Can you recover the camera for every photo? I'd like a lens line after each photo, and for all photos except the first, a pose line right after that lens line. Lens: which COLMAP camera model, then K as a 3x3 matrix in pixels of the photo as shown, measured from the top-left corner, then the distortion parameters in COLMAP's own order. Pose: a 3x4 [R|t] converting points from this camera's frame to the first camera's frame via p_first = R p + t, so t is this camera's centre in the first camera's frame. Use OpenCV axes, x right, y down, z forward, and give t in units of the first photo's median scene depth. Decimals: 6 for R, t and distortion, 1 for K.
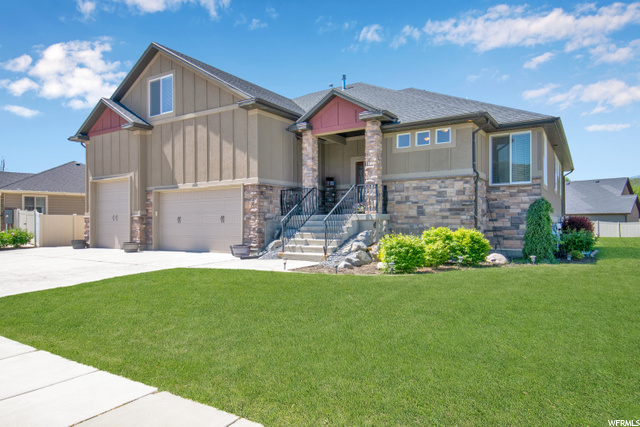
lens RADIAL K [[422.8, 0, 320.0], [0, 422.8, 213.5], [0, 0, 1]] dist [0.004795, 0.001016]
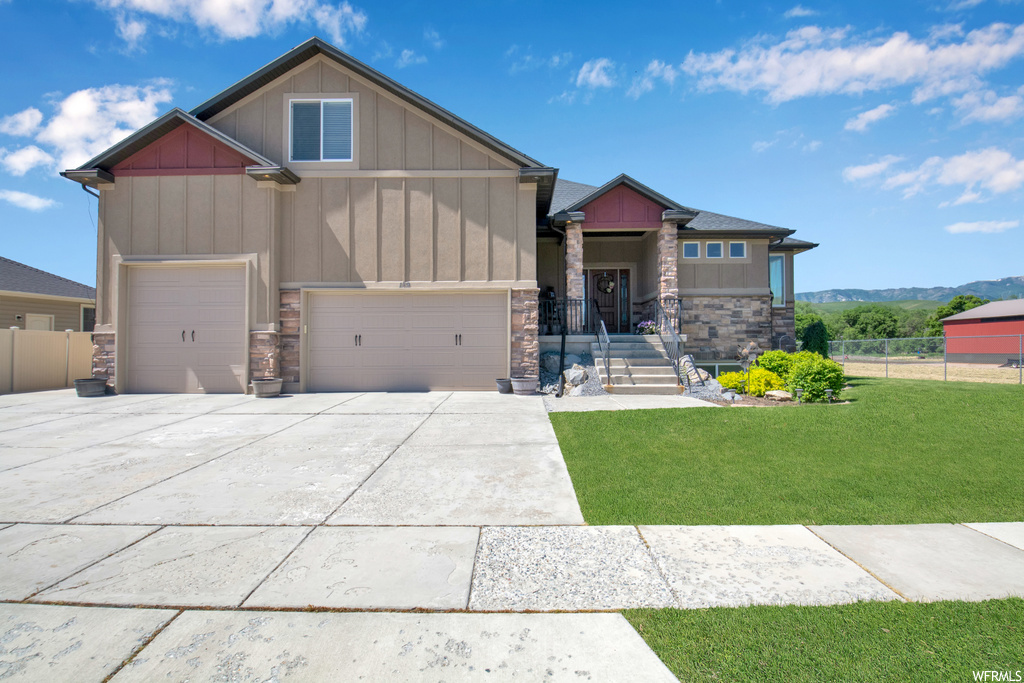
lens RADIAL K [[510.3, 0, 512.0], [0, 510.3, 341.5], [0, 0, 1]] dist [-0.003027, -0.000261]
pose [[0.846469, 0.010846, 0.532328, -0.619565], [-0.012476, 0.999922, -0.000535, 0.016771], [-0.532292, -0.006189, 0.846538, 0.299528]]
